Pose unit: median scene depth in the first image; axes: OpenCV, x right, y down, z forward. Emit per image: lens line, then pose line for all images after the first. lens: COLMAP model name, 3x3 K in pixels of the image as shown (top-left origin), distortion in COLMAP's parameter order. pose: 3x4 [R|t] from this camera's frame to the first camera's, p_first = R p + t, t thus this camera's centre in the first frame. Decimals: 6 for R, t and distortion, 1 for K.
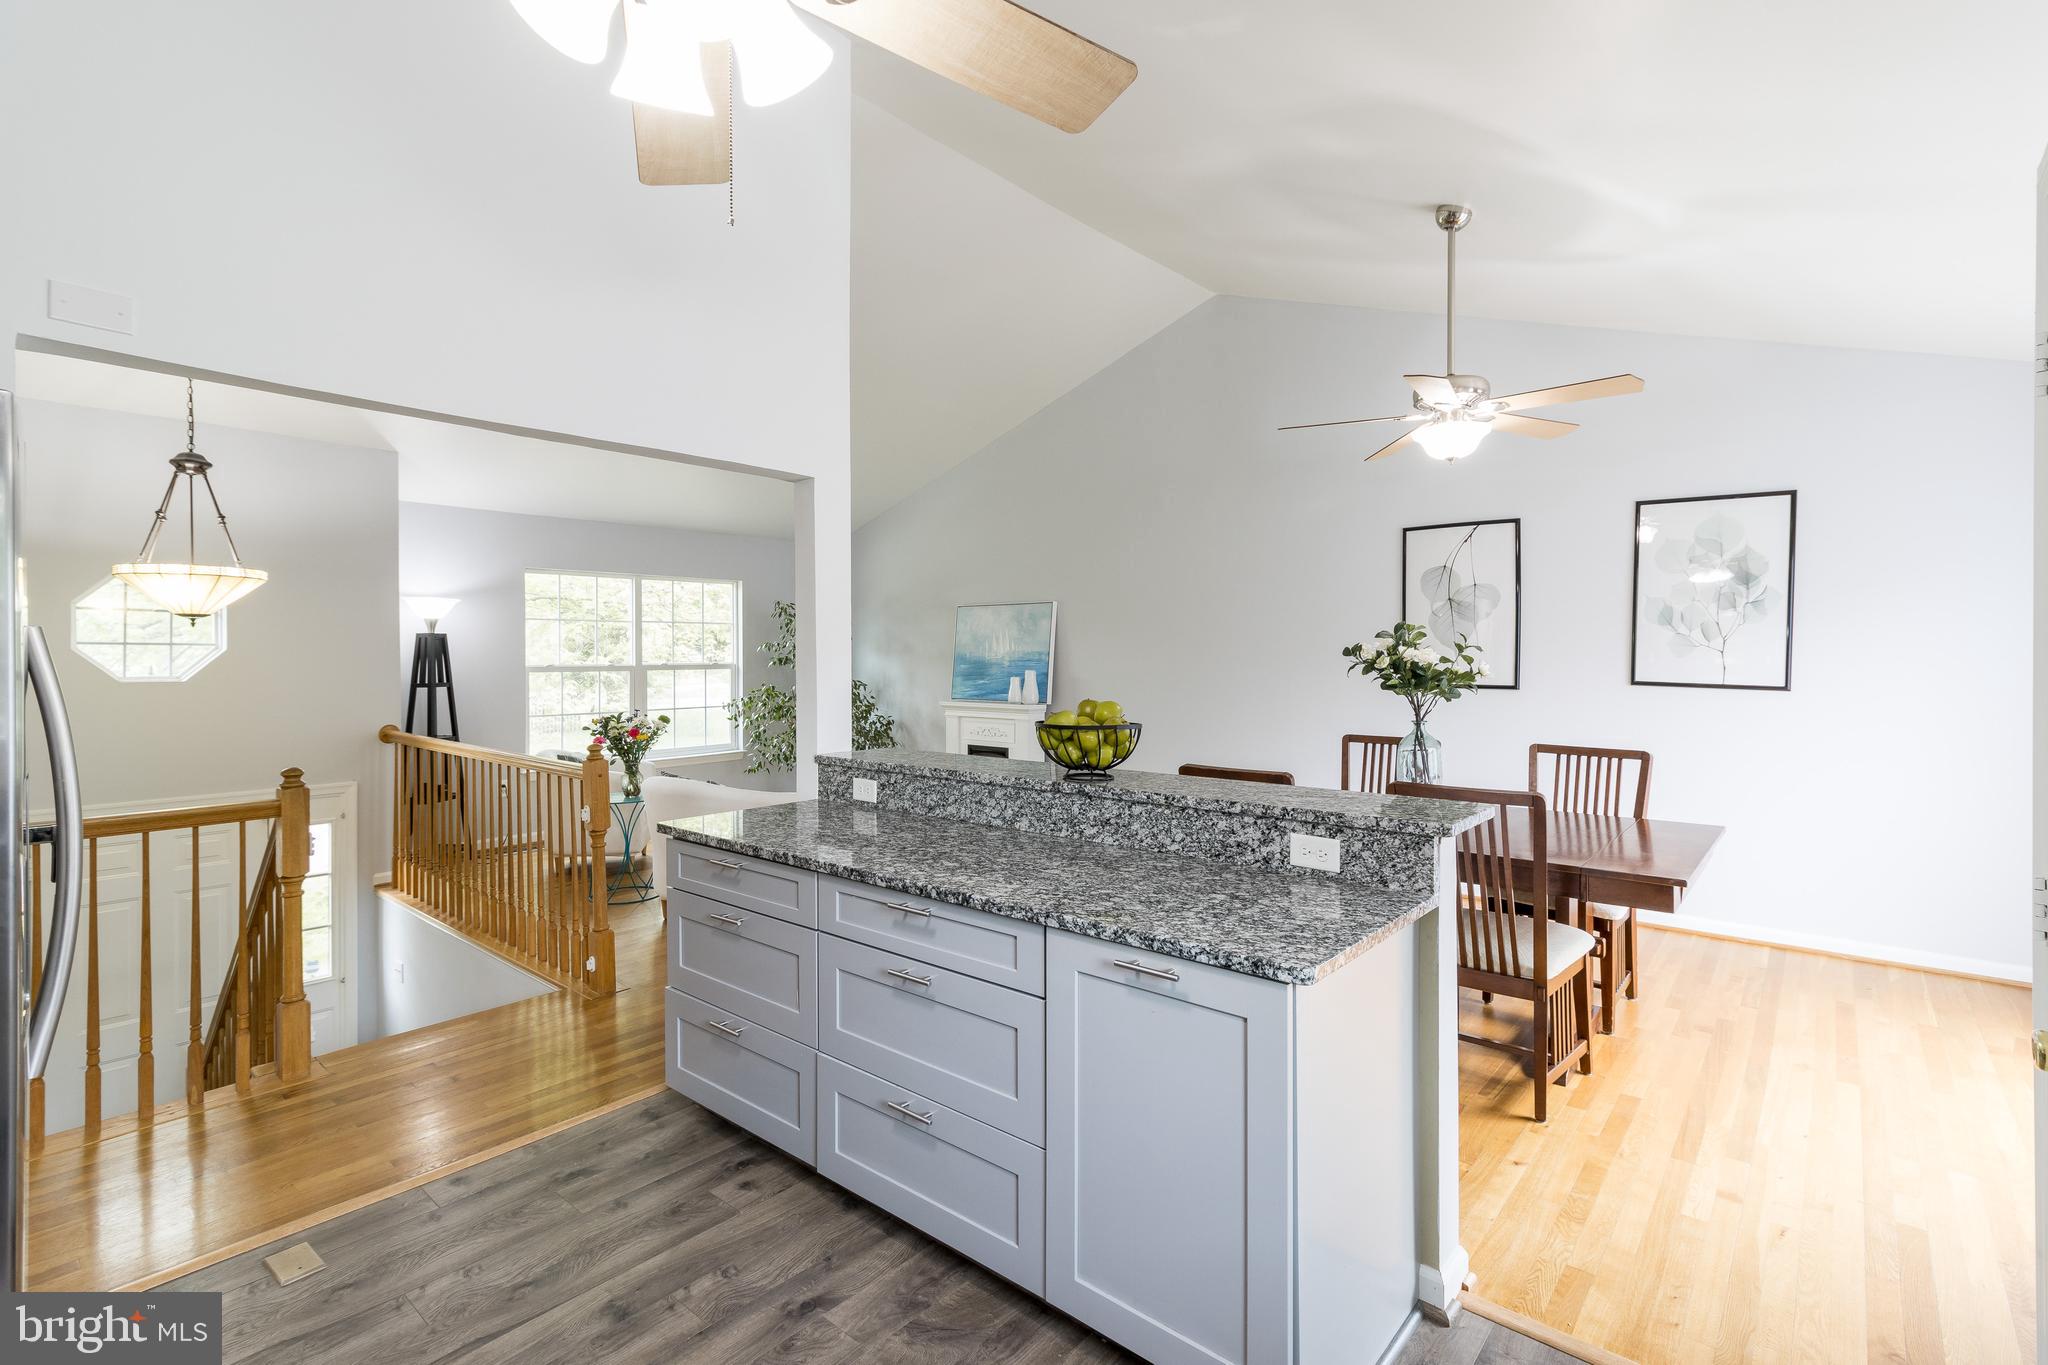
lens RADIAL K [[951.0, 0, 1032.3], [0, 951.0, 668.4], [0, 0, 1]] dist [0.009003, 0.000756]
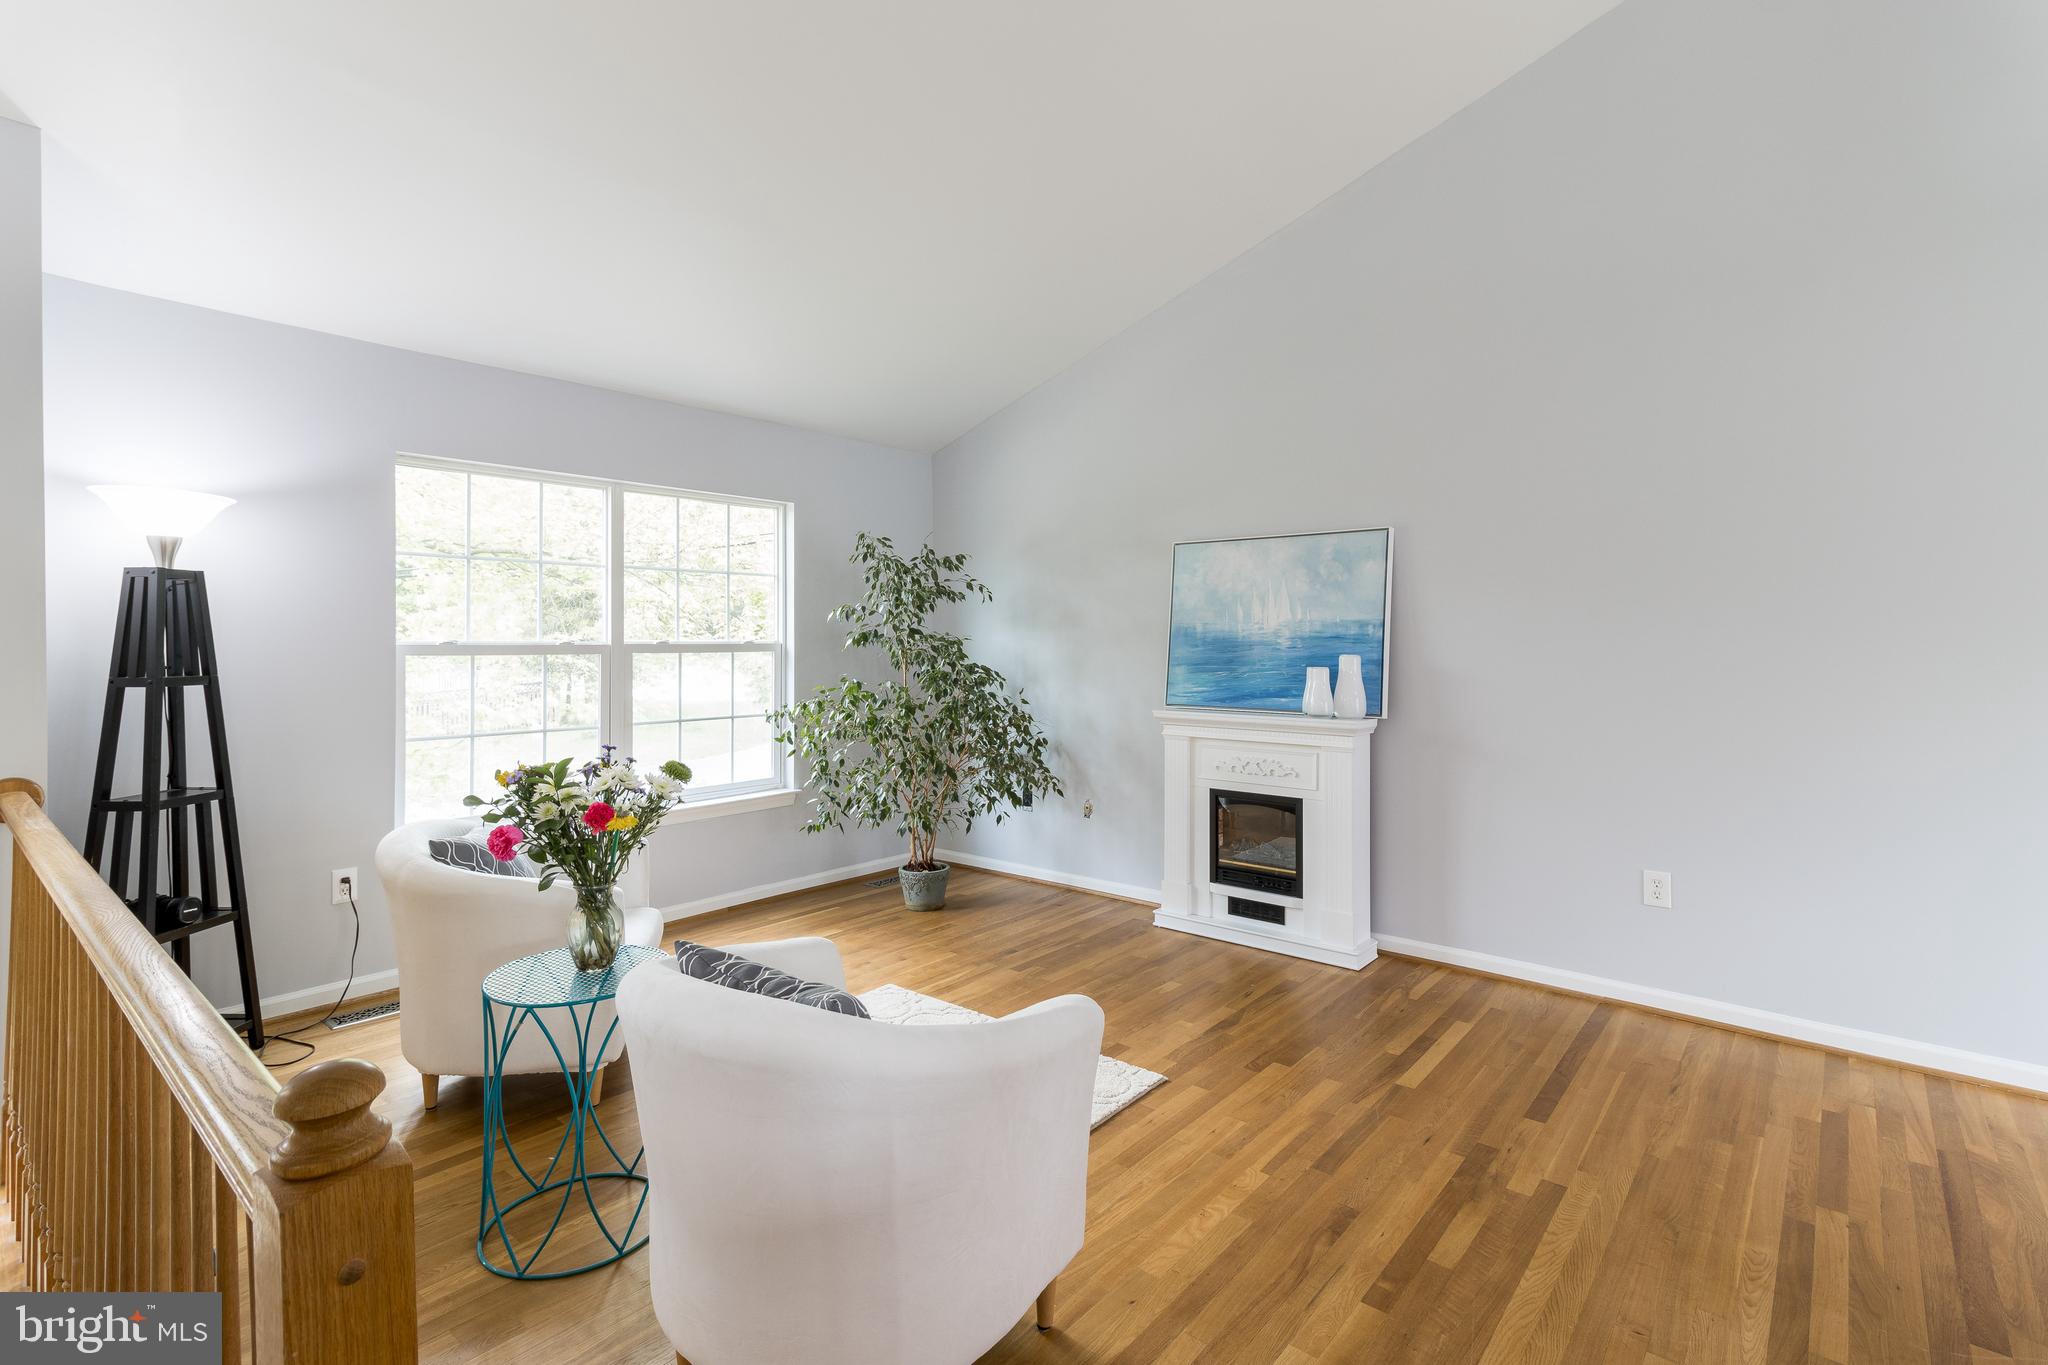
lens RADIAL K [[951.0, 0, 1032.6], [0, 951.0, 657.2], [0, 0, 1]] dist [0.009003, 0.000756]
pose [[0.999873, 0.002428, 0.015740, -0.247983], [-0.002420, 0.999997, -0.000505, 0.005288], [-0.015741, 0.000466, 0.999876, 0.607844]]
